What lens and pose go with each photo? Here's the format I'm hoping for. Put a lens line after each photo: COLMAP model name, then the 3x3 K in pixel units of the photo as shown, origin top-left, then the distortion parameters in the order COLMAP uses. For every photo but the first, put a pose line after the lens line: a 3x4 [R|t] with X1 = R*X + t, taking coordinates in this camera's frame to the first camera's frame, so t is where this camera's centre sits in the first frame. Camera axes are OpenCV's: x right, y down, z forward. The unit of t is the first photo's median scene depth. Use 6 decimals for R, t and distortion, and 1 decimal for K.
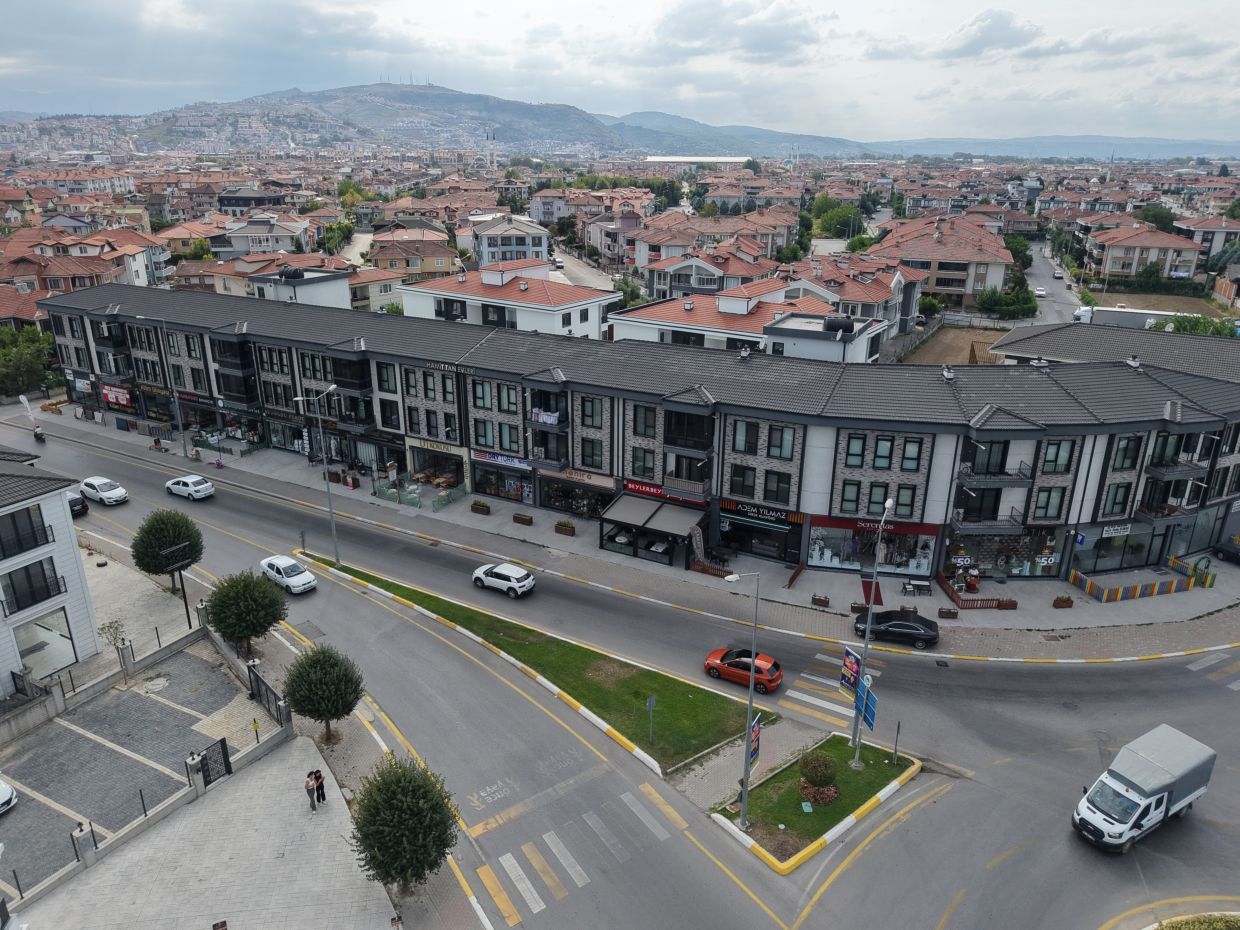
lens RADIAL K [[839.8, 0, 619.2], [0, 839.8, 464.2], [0, 0, 1]] dist [0.033439, -0.034546]
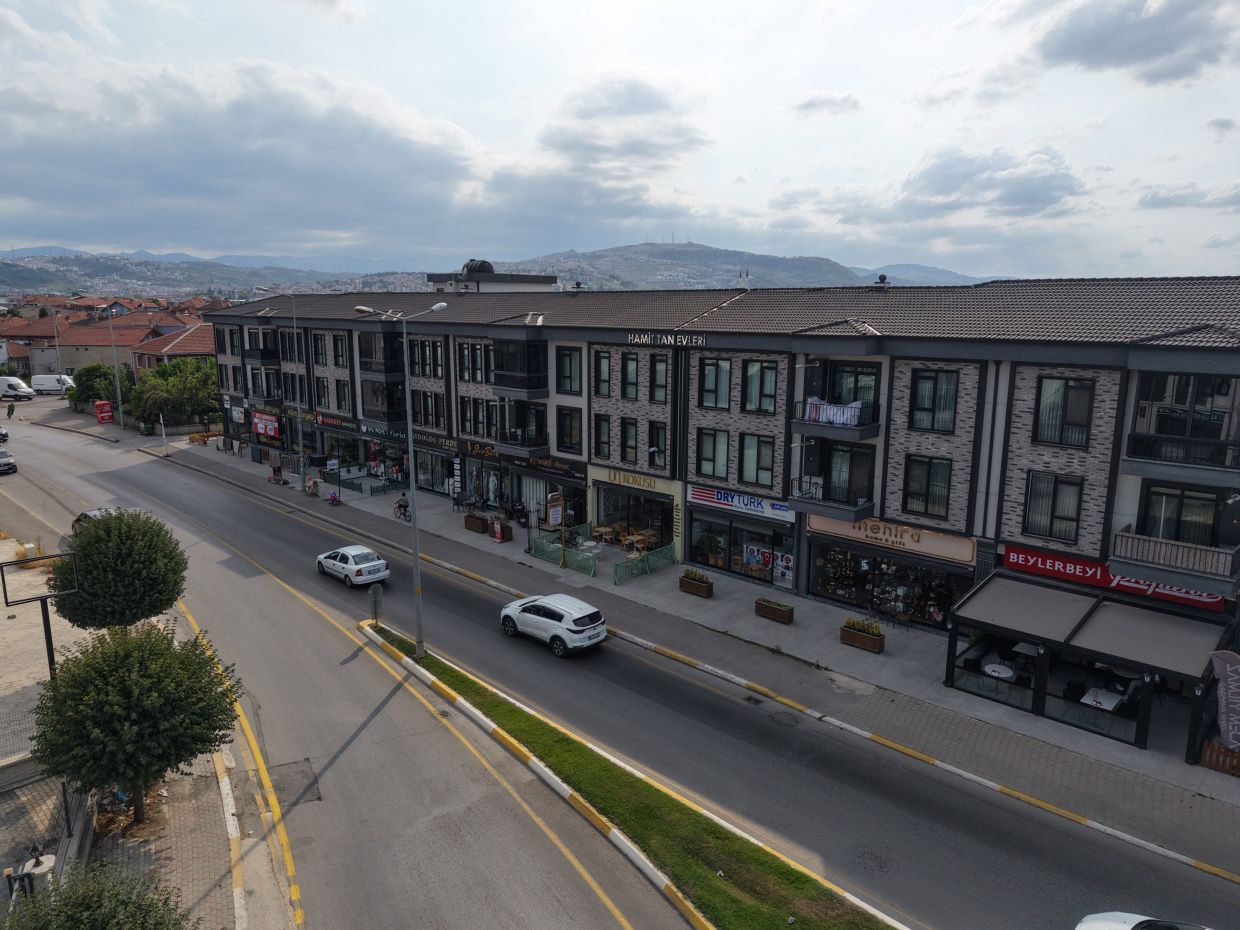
lens RADIAL K [[830.1, 0, 615.4], [0, 830.1, 465.8], [0, 0, 1]] dist [0.157761, -0.309851]
pose [[0.958661, 0.047505, -0.280559, -0.064736], [-0.093139, 0.984039, -0.151632, 0.062898], [0.268878, 0.171494, 0.947784, 0.444145]]
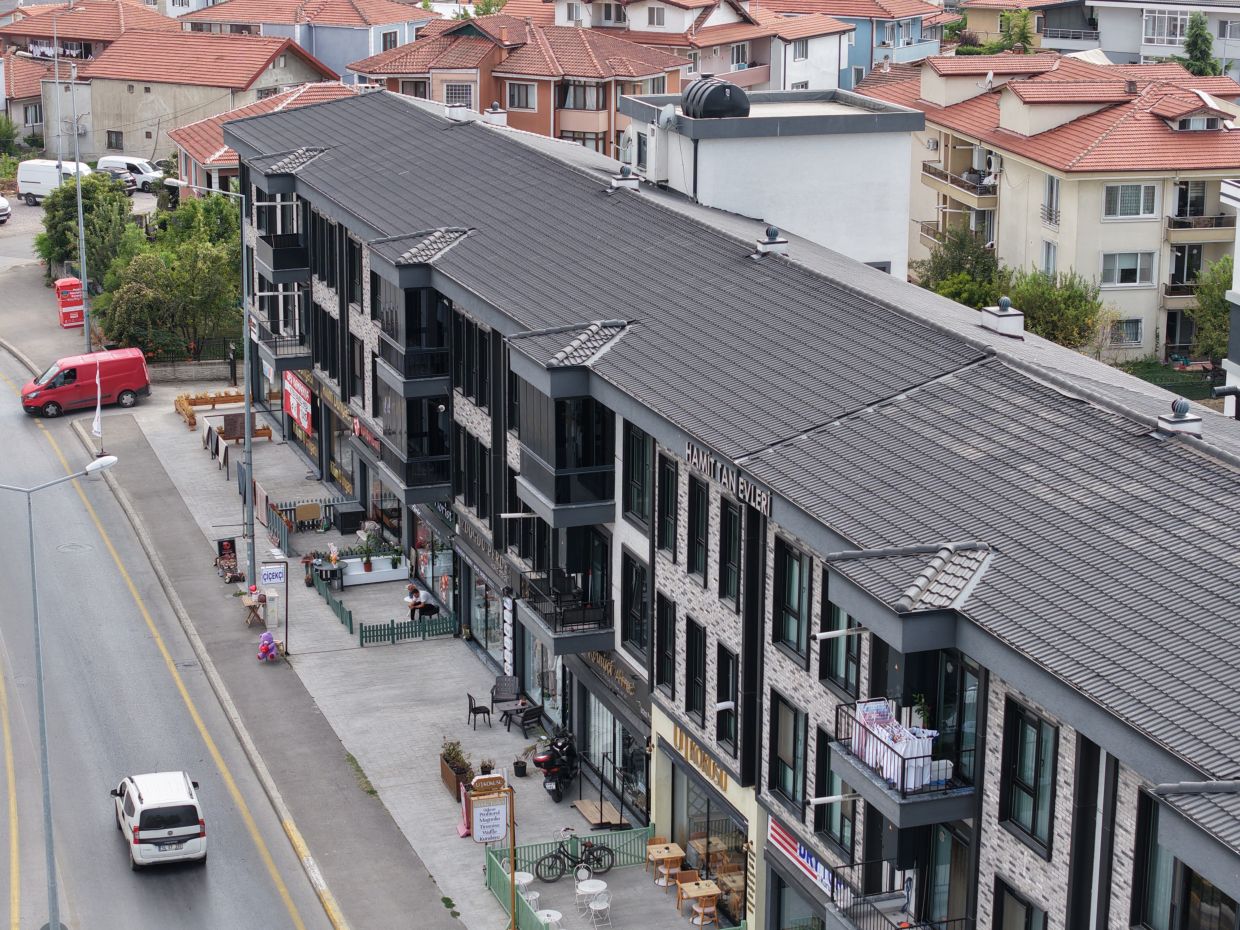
lens RADIAL K [[2622.6, 0, 620.2], [0, 2622.6, 509.6], [0, 0, 1]] dist [-0.383166, 2.974413]
pose [[0.726740, 0.179568, -0.663027, 0.301332], [-0.235669, 0.971821, 0.004883, -0.098445], [0.645221, 0.152706, 0.748580, 0.373911]]
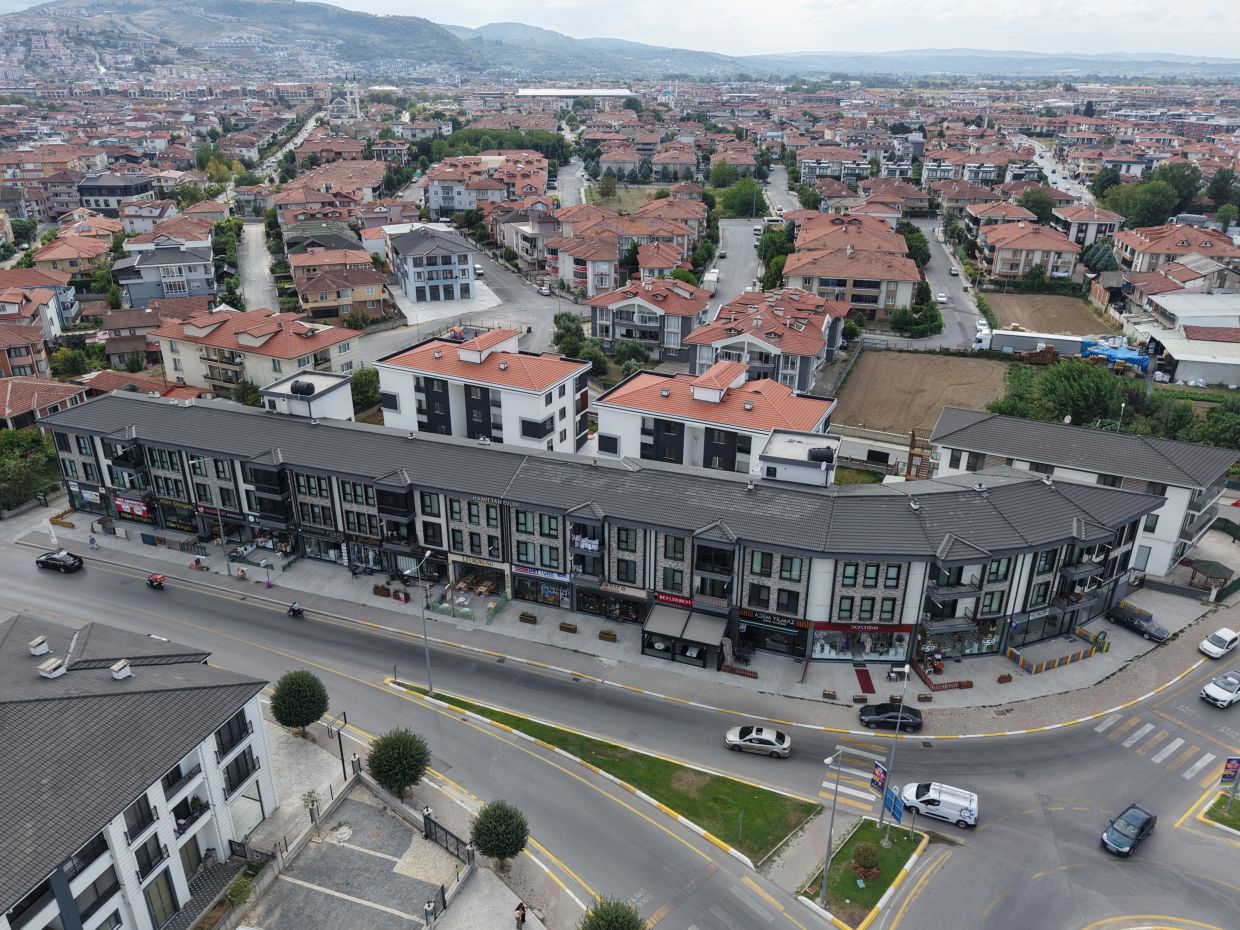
lens RADIAL K [[890.9, 0, 619.0], [0, 890.9, 462.4], [0, 0, 1]] dist [0.039010, -0.046789]
pose [[0.989410, -0.060277, 0.132037, -0.187522], [0.051810, 0.996430, 0.066653, -0.235650], [-0.135584, -0.059106, 0.989001, -0.225416]]
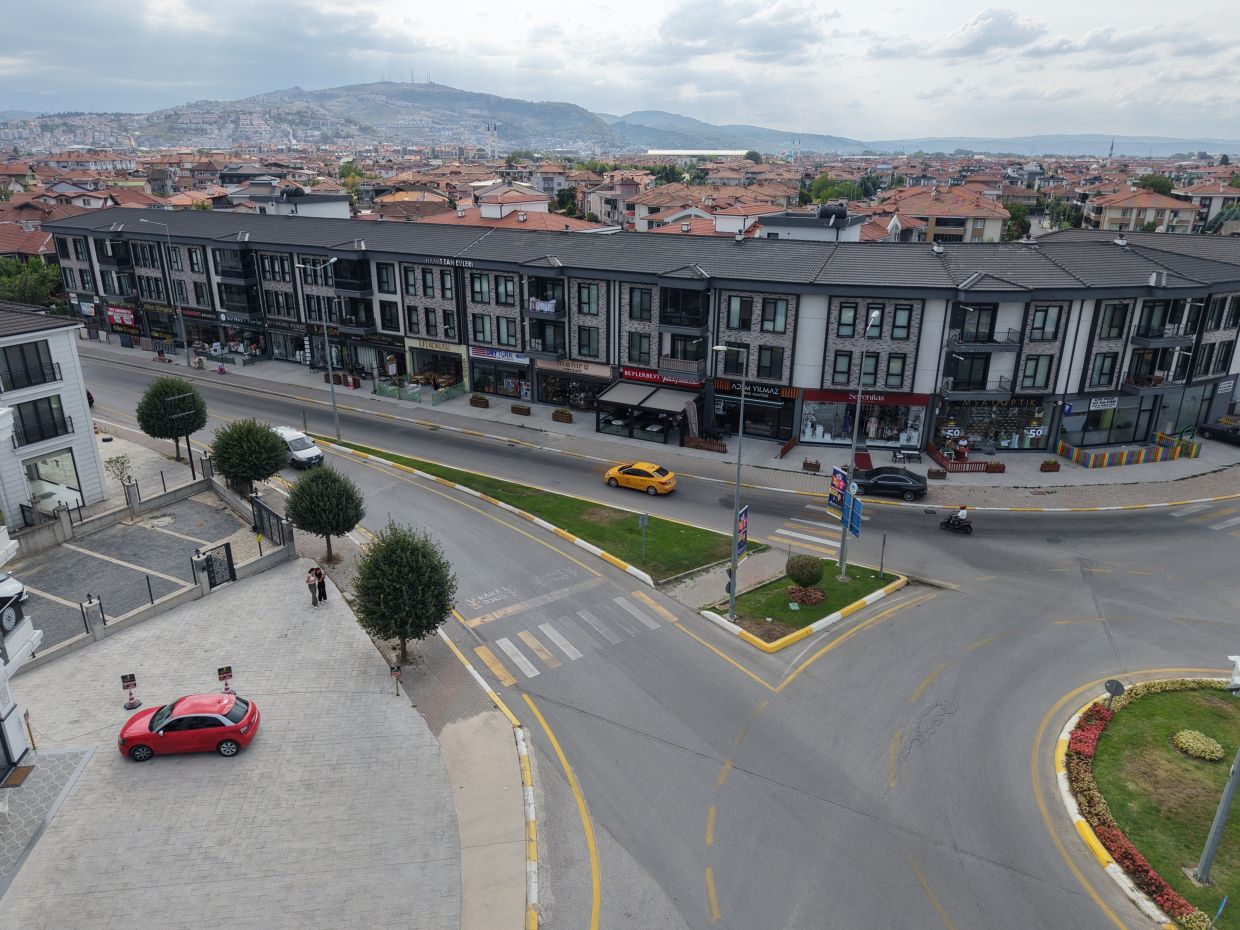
lens RADIAL K [[839.8, 0, 619.2], [0, 839.8, 464.2], [0, 0, 1]] dist [0.033439, -0.034546]
pose [[0.999998, -0.000994, -0.001843, 0.005933], [0.000993, 0.999999, -0.000197, 0.126695], [0.001844, 0.000195, 0.999998, -0.015188]]
